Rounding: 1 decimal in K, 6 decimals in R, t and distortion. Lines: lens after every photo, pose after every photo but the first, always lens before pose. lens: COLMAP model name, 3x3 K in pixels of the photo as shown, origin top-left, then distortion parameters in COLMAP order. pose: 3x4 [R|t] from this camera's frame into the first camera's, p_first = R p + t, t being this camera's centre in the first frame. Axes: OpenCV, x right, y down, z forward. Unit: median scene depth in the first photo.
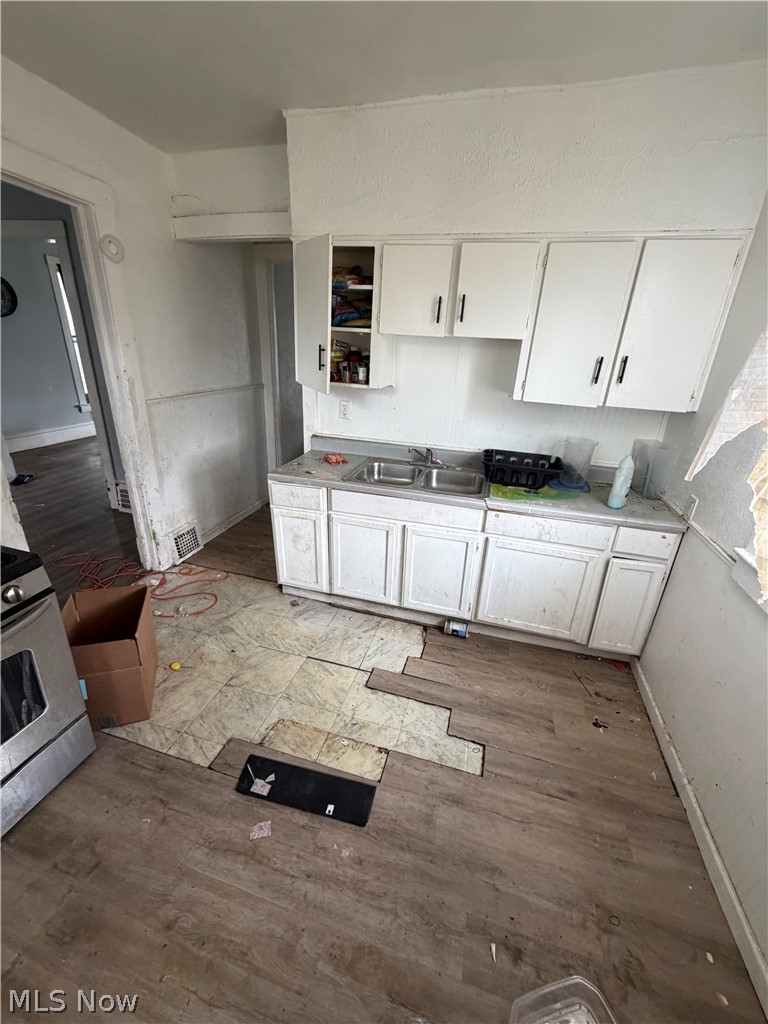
lens RADIAL K [[409.7, 0, 384.0], [0, 409.7, 512.0], [0, 0, 1]] dist [0.000647, 0.000085]
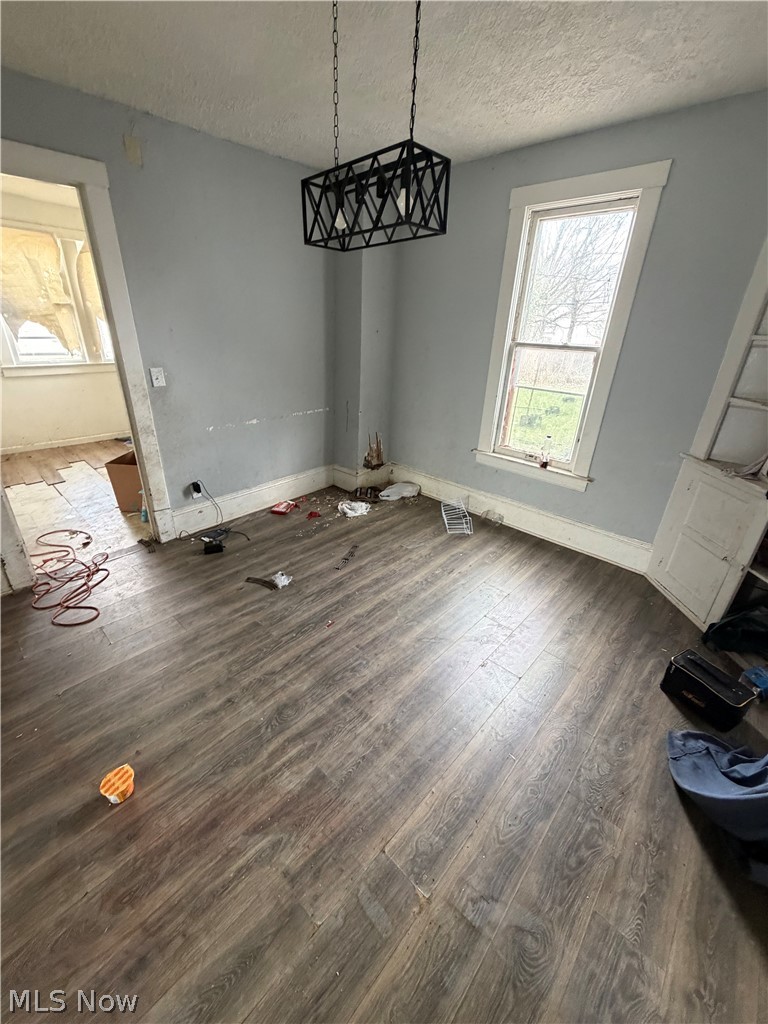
lens RADIAL K [[409.7, 0, 384.0], [0, 409.7, 512.0], [0, 0, 1]] dist [0.000647, 0.000085]
pose [[-0.885912, -0.252347, 0.389207, -2.597887], [0.115038, 0.693330, 0.711379, -0.834698], [-0.449363, 0.674992, -0.585200, 1.800862]]
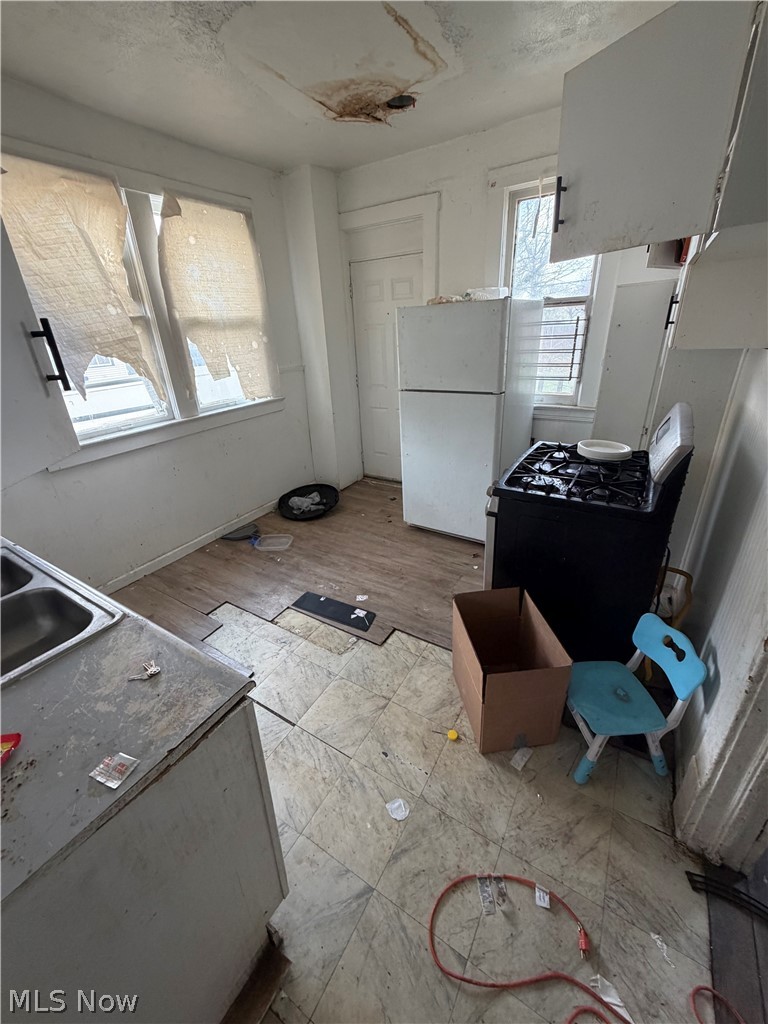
lens RADIAL K [[409.7, 0, 384.0], [0, 409.7, 512.0], [0, 0, 1]] dist [0.000647, 0.000085]
pose [[-0.960937, -0.110485, 0.253757, -0.630294], [0.113634, 0.678520, 0.725739, -0.592190], [-0.252363, 0.726225, -0.639461, 1.445818]]
